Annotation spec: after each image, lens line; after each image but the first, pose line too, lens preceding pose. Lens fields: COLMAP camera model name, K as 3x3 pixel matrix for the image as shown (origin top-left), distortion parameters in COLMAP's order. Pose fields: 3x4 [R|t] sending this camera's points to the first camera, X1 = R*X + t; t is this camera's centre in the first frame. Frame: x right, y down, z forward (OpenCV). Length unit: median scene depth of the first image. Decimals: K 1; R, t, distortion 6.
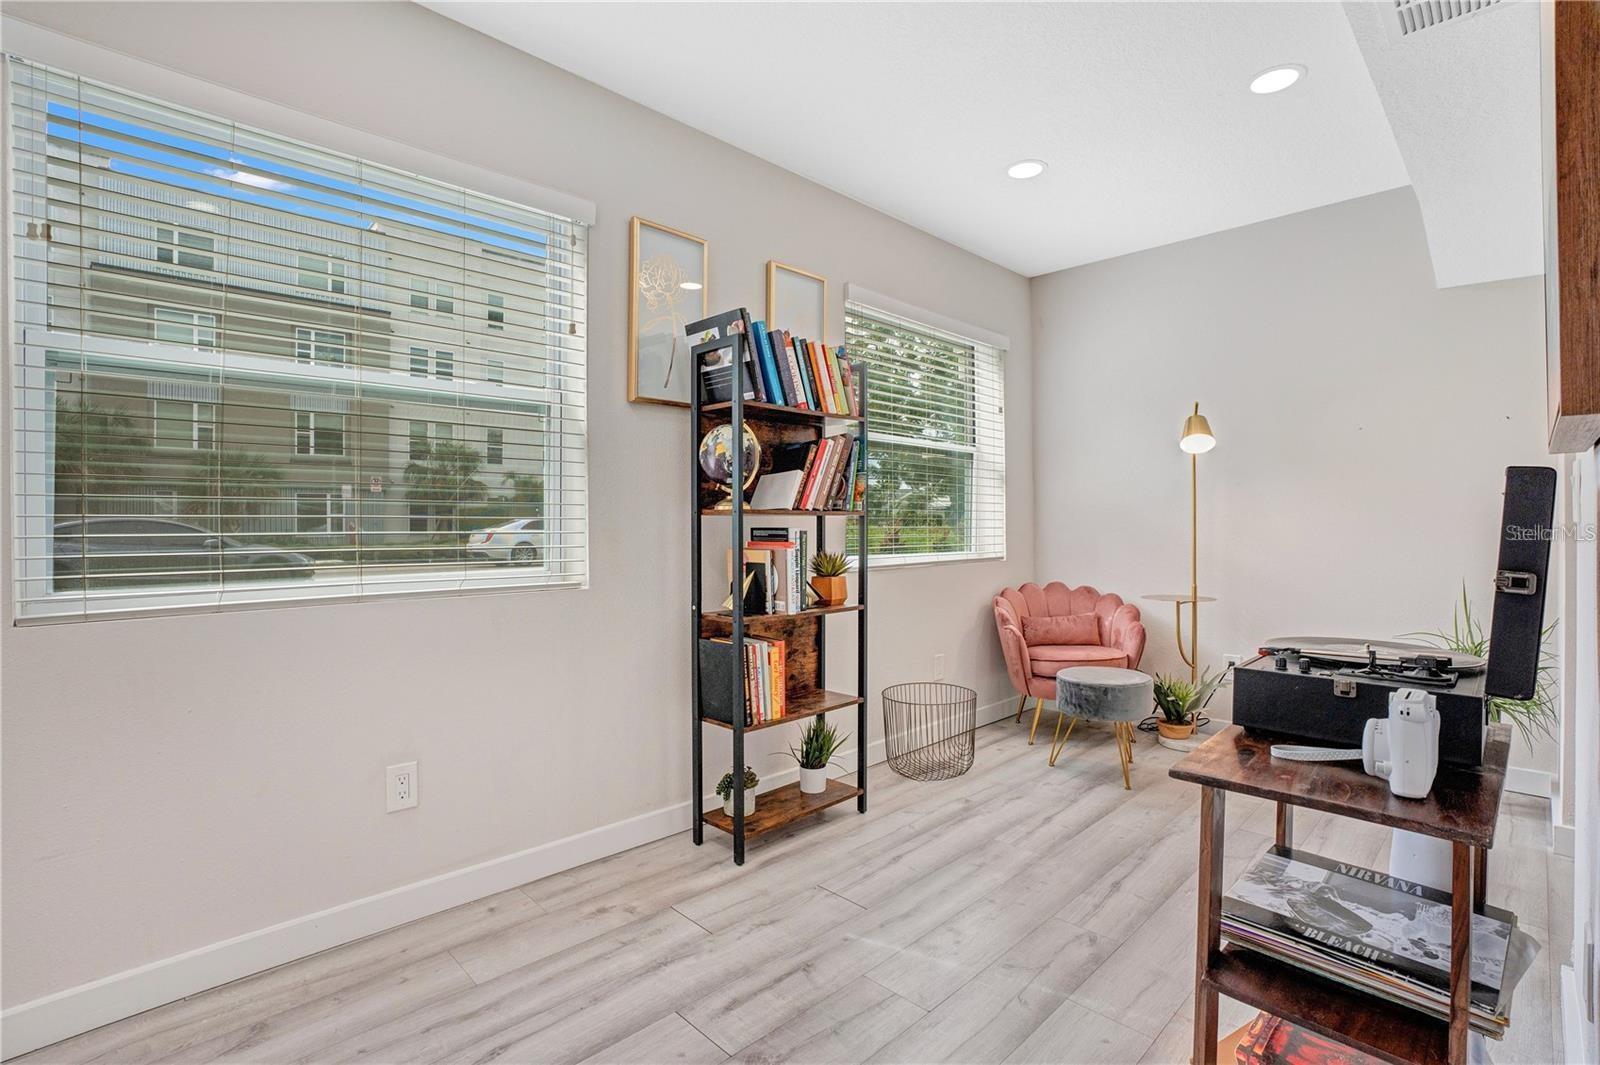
lens RADIAL K [[736.9, 0, 805.8], [0, 736.9, 532.4], [0, 0, 1]] dist [-0.041107, 0.004609]
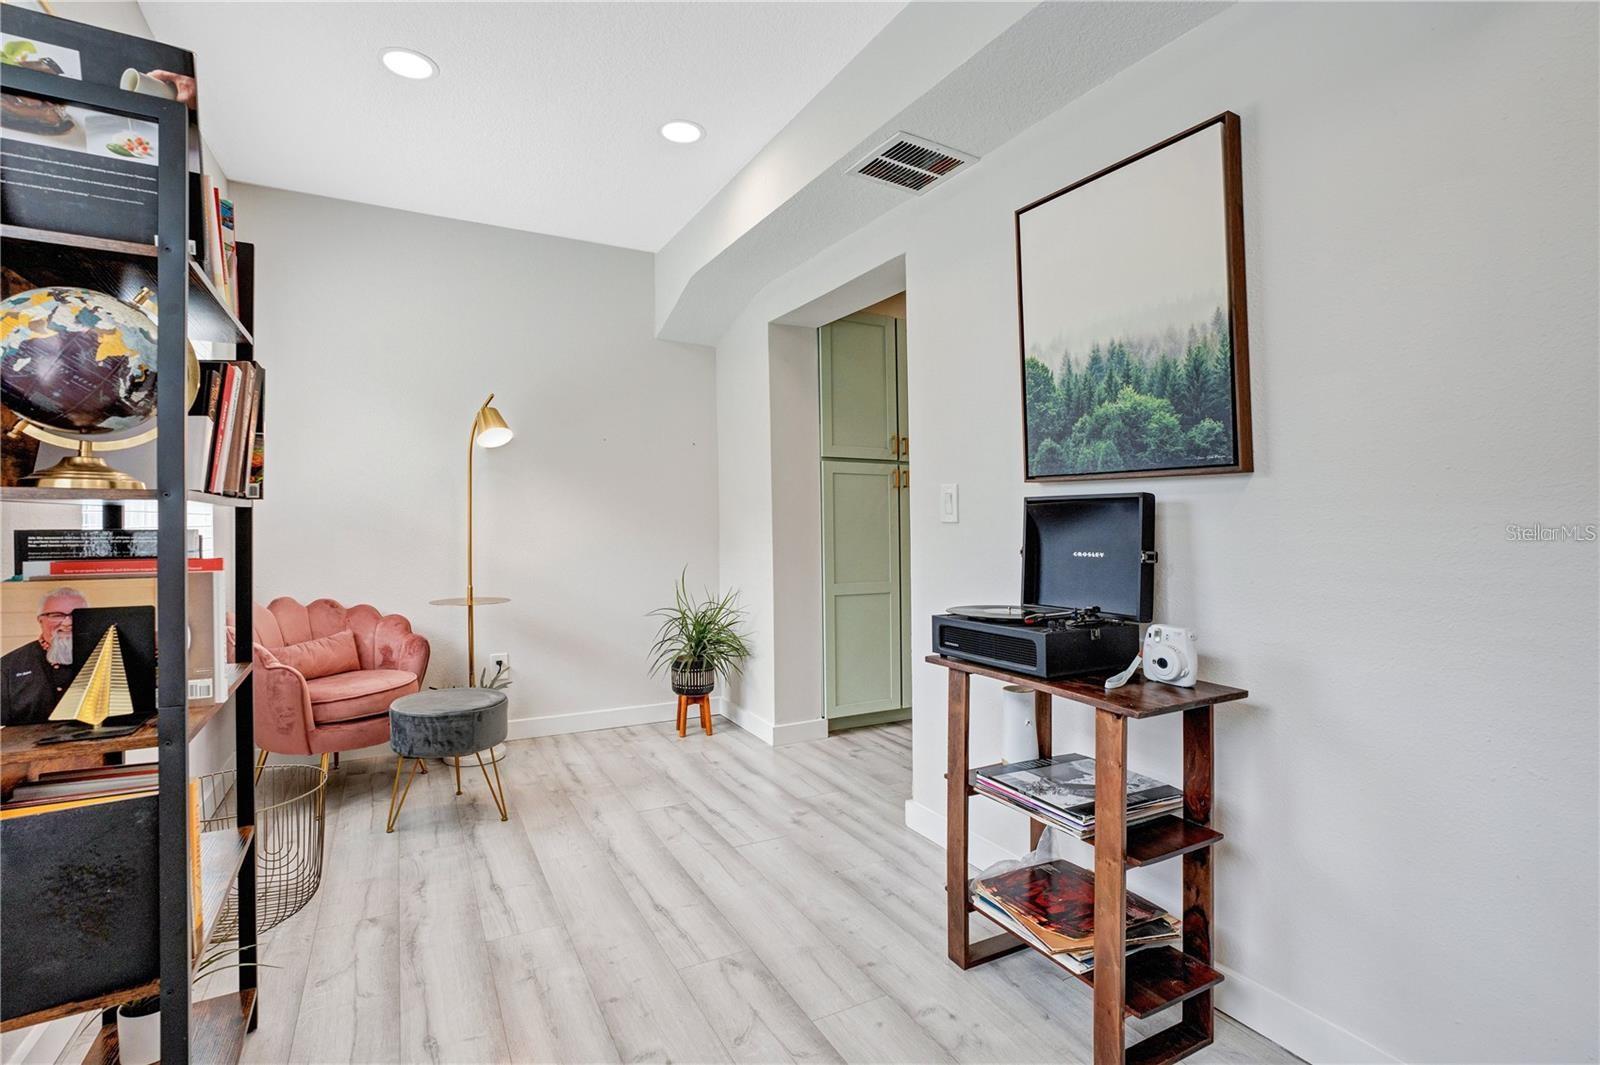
lens RADIAL K [[736.9, 0, 782.1], [0, 736.9, 509.7], [0, 0, 1]] dist [-0.041107, 0.004609]
pose [[0.293918, 0.015156, 0.955711, -0.336983], [0.009366, 0.999781, -0.018736, -0.006421], [-0.955785, 0.014458, 0.293711, 0.442154]]
